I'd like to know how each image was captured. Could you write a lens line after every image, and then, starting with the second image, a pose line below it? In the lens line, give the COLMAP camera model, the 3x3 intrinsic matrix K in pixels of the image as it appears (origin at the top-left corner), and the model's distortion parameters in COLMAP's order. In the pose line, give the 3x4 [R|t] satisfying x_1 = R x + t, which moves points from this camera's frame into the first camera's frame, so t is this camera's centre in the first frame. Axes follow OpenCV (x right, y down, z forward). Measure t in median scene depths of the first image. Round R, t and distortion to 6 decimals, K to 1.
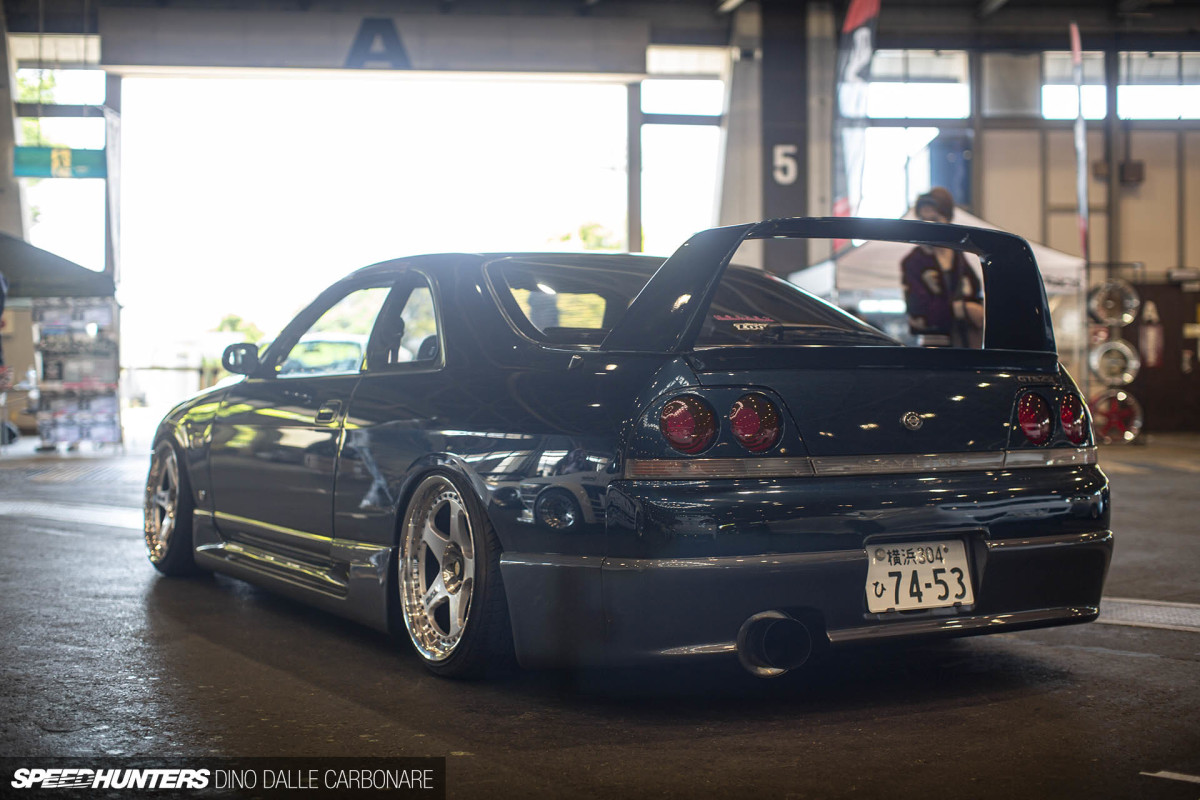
lens RADIAL K [[1733.1, 0, 600.0], [0, 1733.1, 400.0], [0, 0, 1]] dist [-0.257273, 0.991876]
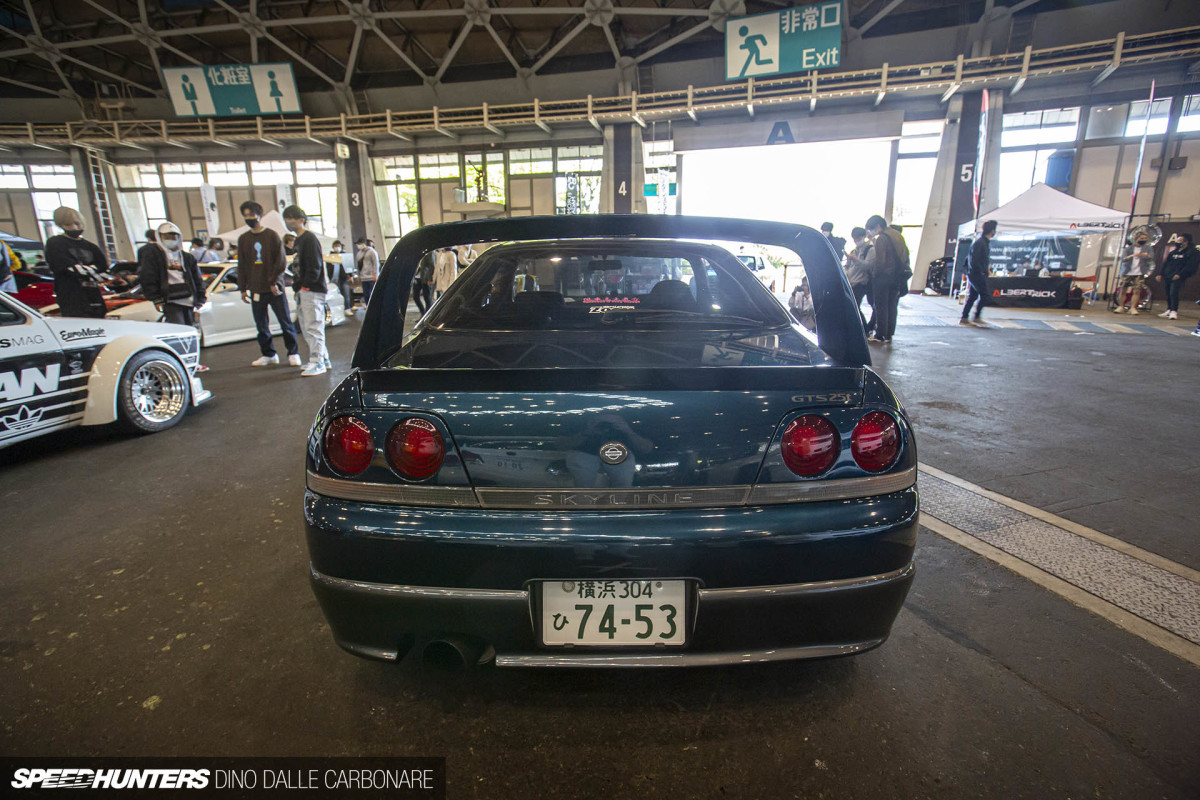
lens RADIAL K [[533.2, 0, 607.7], [0, 533.2, 393.5], [0, 0, 1]] dist [-0.038142, 0.012161]
pose [[0.874222, 0.114630, -0.471801, 0.058899], [-0.002148, 0.972634, 0.232332, -0.015926], [0.485522, -0.202096, 0.850545, 0.148226]]
